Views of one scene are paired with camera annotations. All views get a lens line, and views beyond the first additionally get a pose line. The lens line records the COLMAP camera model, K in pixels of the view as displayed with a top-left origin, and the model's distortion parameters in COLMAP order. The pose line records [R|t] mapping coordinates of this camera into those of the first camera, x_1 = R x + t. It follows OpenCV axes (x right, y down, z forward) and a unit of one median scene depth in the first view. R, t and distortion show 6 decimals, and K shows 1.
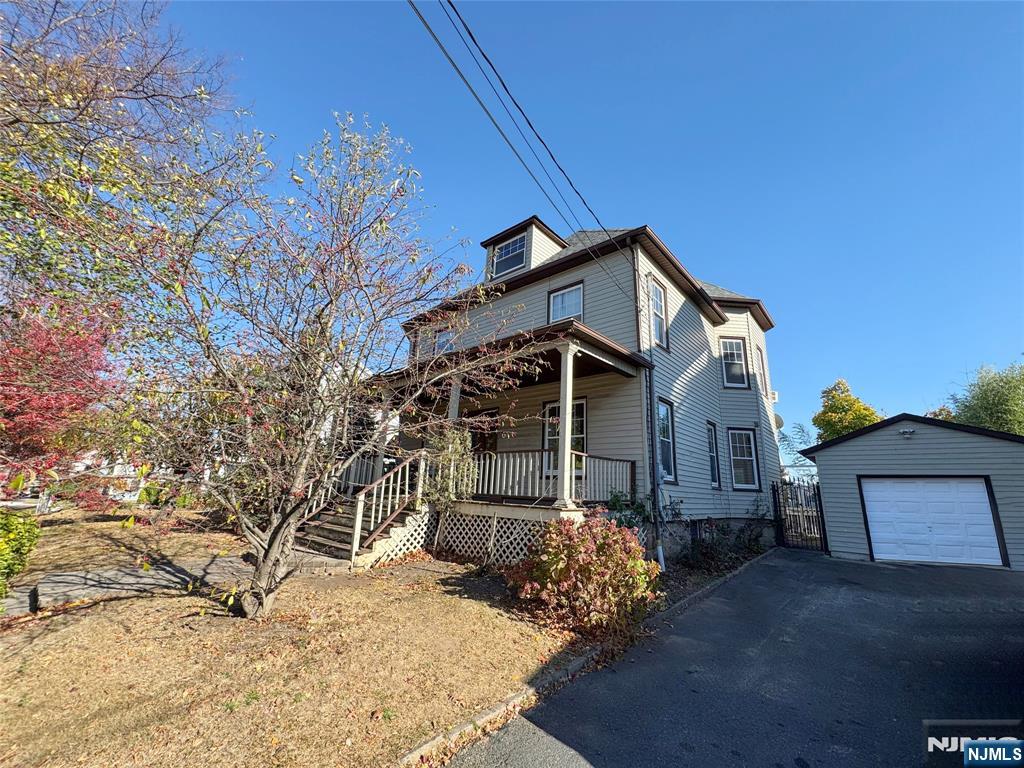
lens RADIAL K [[418.6, 0, 503.4], [0, 418.6, 386.4], [0, 0, 1]] dist [0.001410, 0.000032]
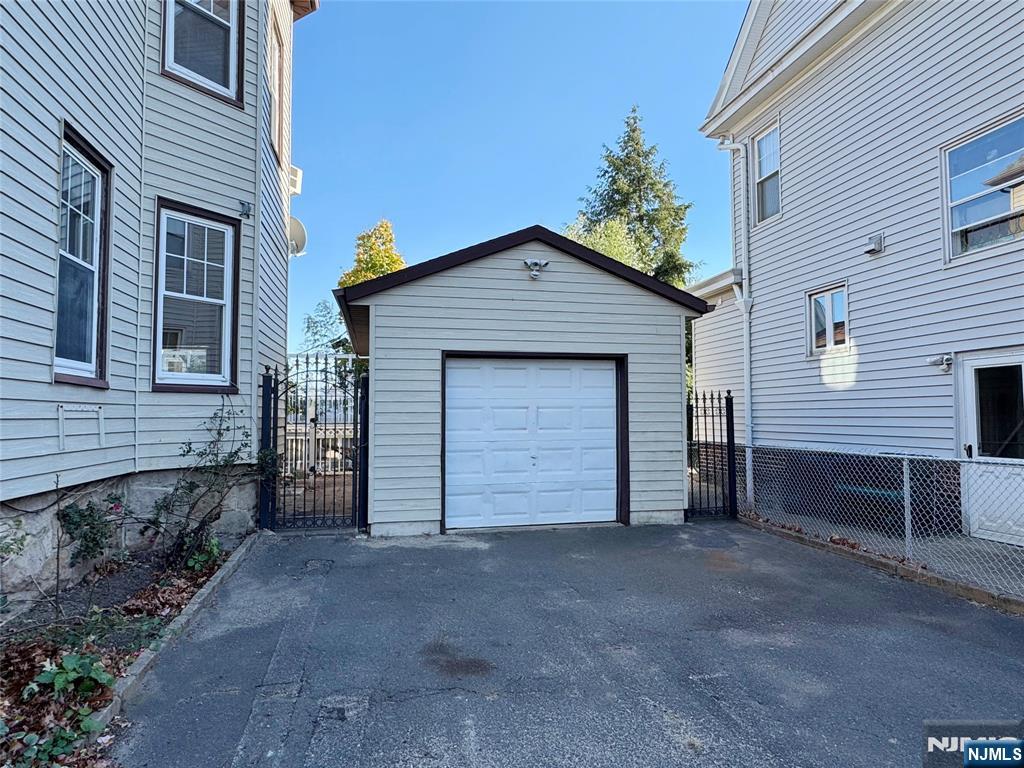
lens RADIAL K [[606.0, 0, 507.6], [0, 606.0, 384.2], [0, 0, 1]] dist [-0.001584, 0.000177]
pose [[0.590275, 0.000170, 0.807202, 0.338803], [-0.173106, 0.976761, 0.126380, 0.139915], [-0.788423, -0.214330, 0.576587, 0.523868]]
